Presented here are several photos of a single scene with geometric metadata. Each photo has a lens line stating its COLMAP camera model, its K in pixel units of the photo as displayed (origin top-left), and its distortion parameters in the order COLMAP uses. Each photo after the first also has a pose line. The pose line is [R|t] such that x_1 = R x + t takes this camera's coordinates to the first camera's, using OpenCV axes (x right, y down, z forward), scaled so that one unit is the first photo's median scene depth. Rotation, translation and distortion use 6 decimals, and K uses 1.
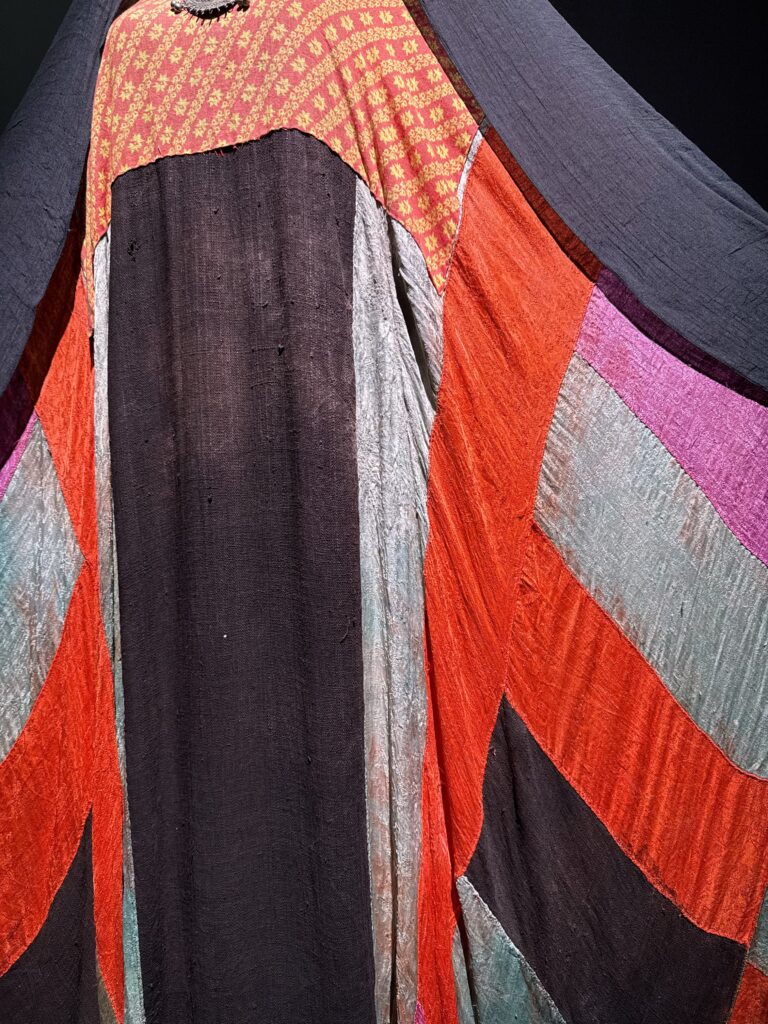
lens RADIAL K [[717.7, 0, 384.0], [0, 717.7, 511.9], [0, 0, 1]] dist [0.042151, -0.082690]
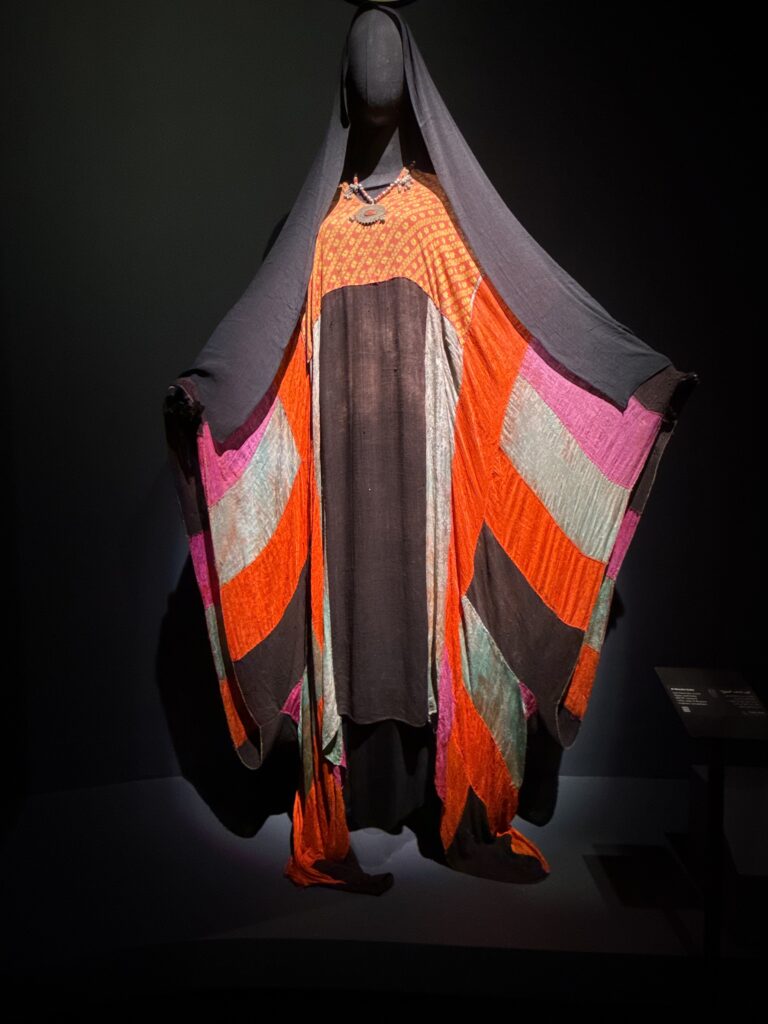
lens RADIAL K [[531.1, 0, 382.9], [0, 531.1, 506.5], [0, 0, 1]] dist [-0.006967, 0.000229]
pose [[0.999743, 0.021279, -0.007864, -0.151203], [-0.020897, 0.998730, 0.045836, 0.138512], [0.008829, -0.045660, 0.998918, -0.732119]]
